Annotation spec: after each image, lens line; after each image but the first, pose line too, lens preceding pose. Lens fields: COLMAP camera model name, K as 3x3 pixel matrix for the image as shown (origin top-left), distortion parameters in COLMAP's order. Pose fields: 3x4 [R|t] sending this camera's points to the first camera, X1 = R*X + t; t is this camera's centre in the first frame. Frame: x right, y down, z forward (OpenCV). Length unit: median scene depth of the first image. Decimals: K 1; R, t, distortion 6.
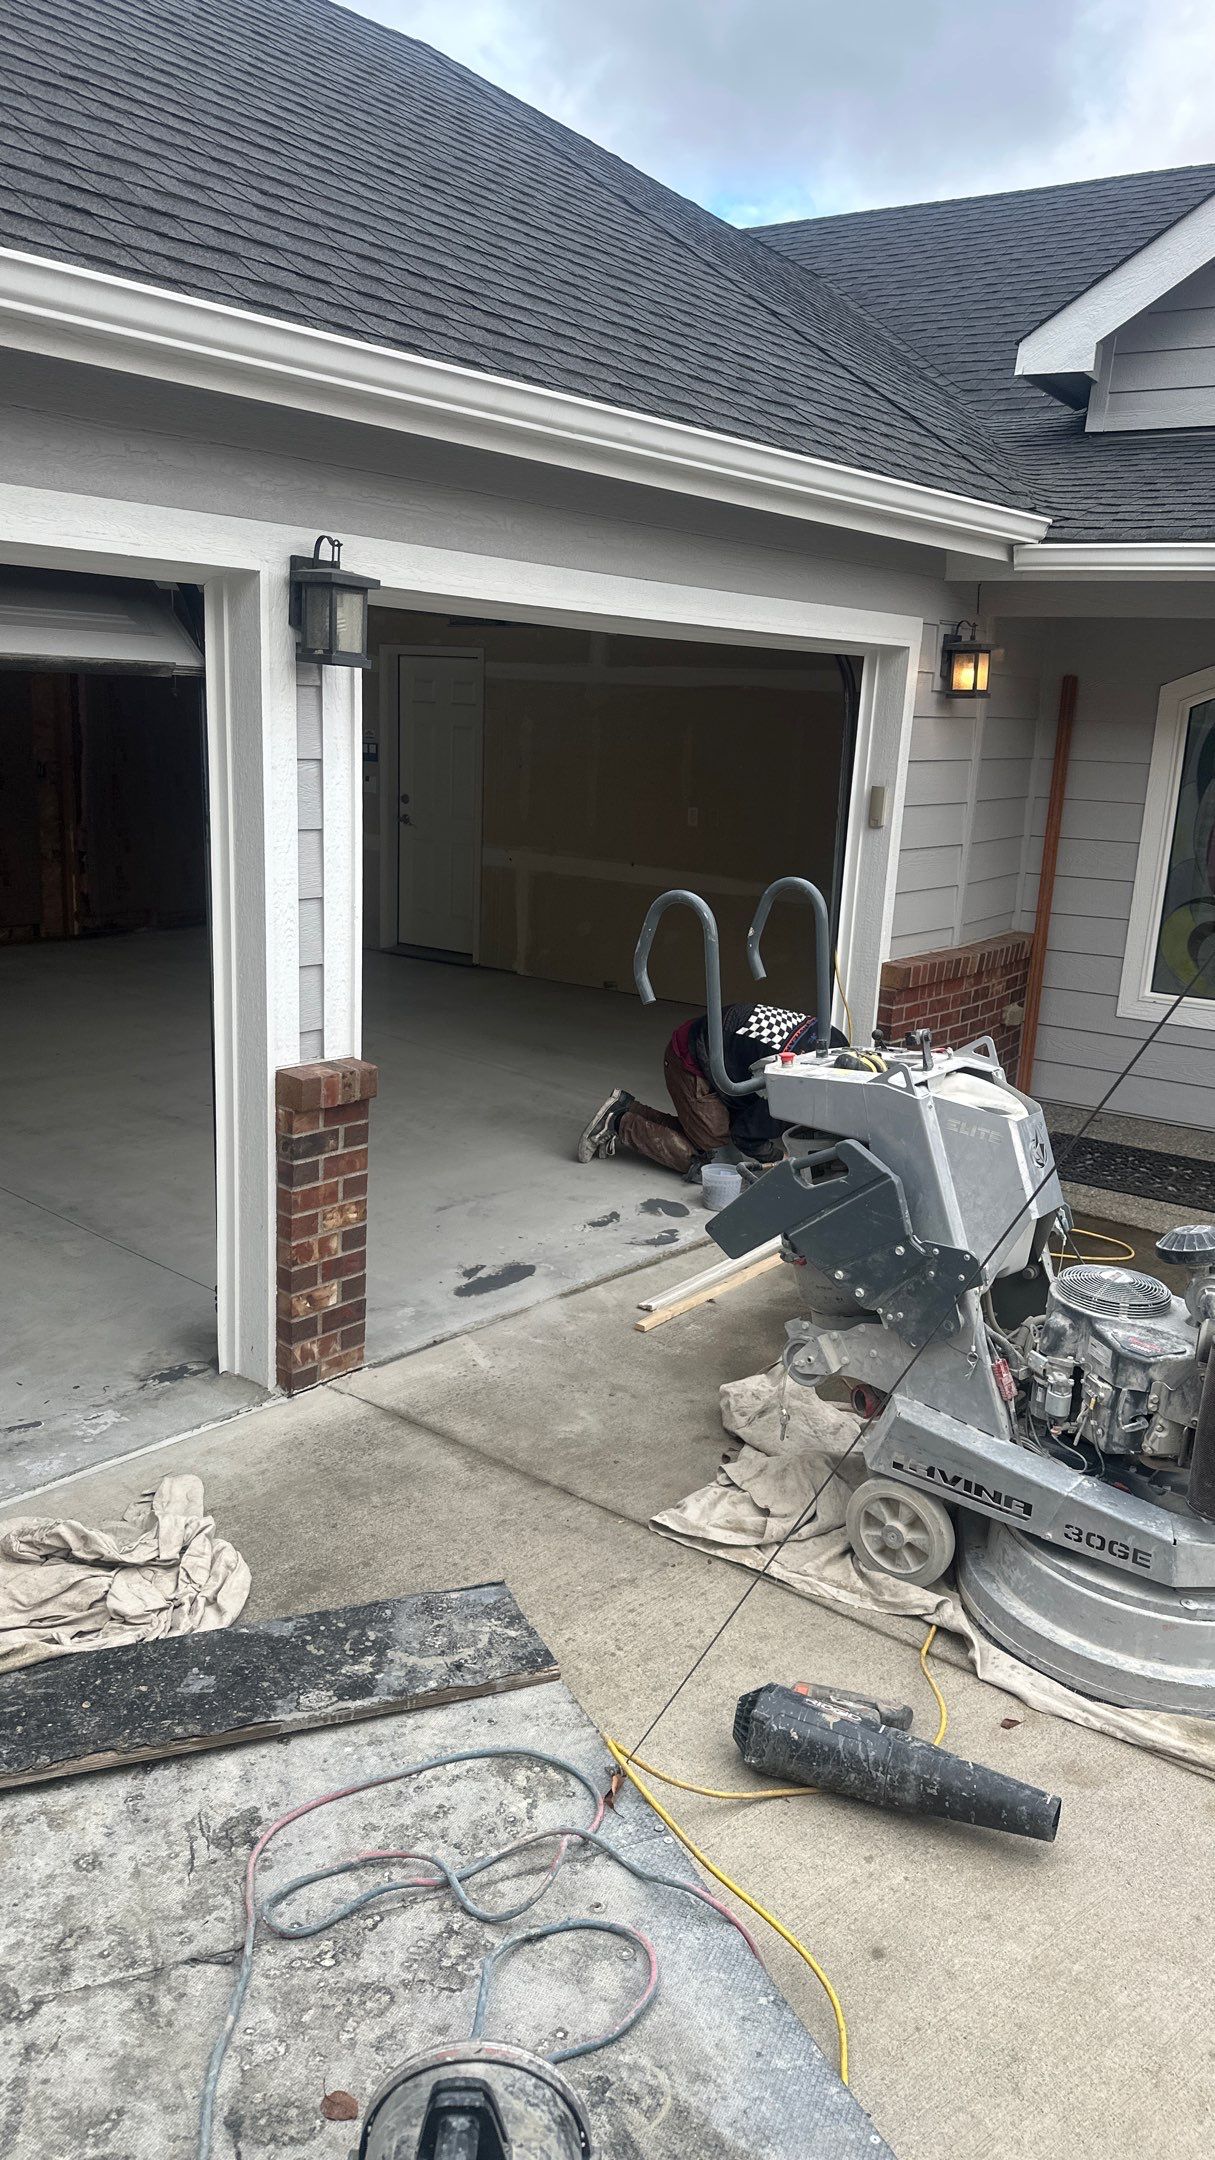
lens RADIAL K [[1511.2, 0, 621.3], [0, 1511.2, 1088.6], [0, 0, 1]] dist [0.068038, -0.003153]
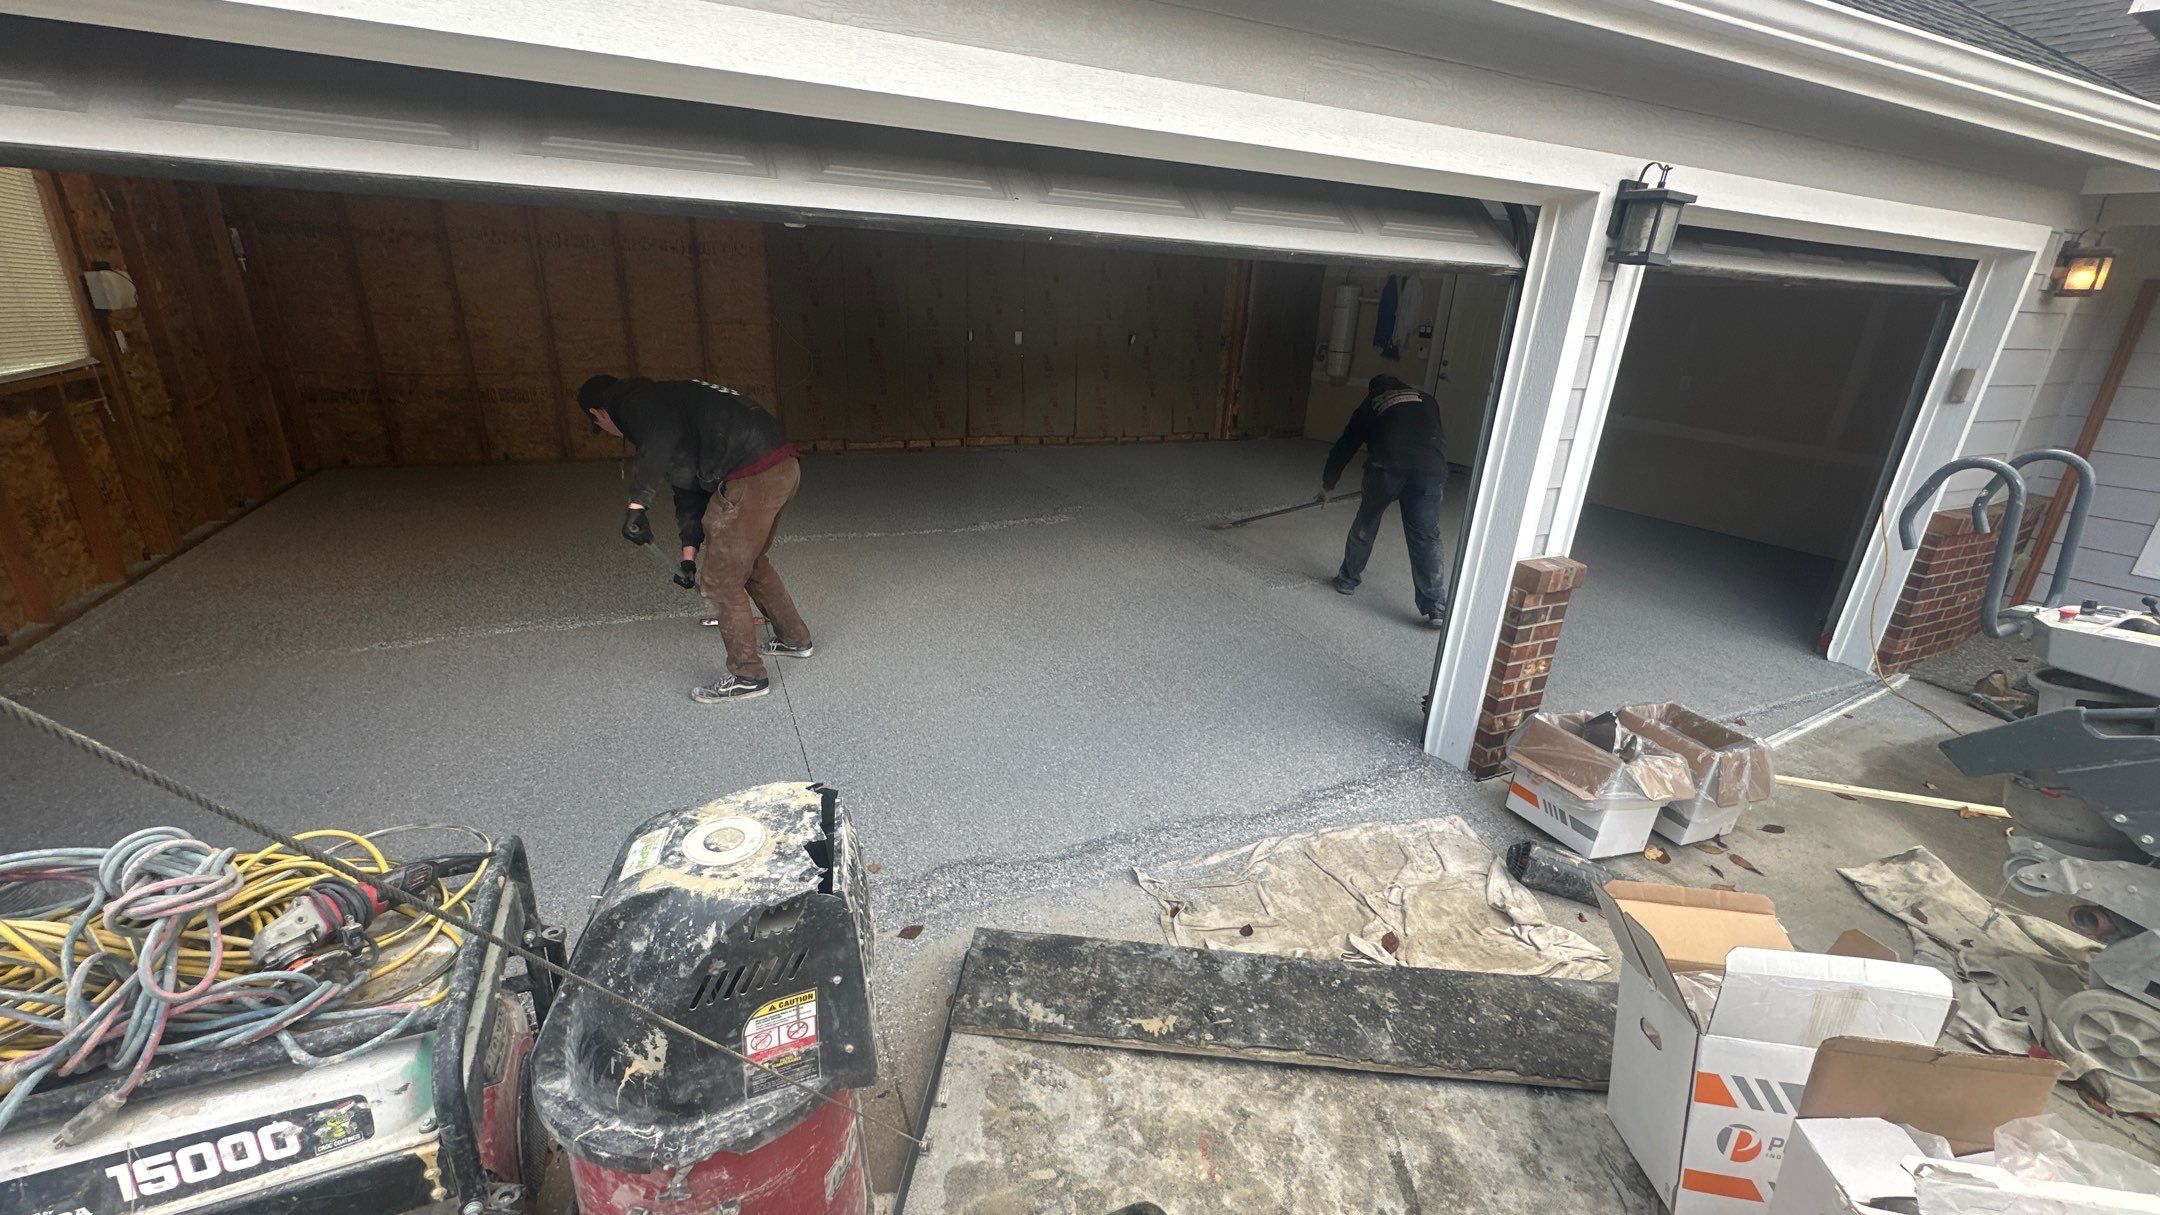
lens RADIAL K [[854.9, 0, 1082.2], [0, 854.9, 612.6], [0, 0, 1]] dist [-0.004543, 0.000913]
pose [[0.913384, 0.144970, -0.380413, -0.281642], [-0.106204, 0.986941, 0.121109, -0.018253], [0.393003, -0.070218, 0.916852, 0.106881]]
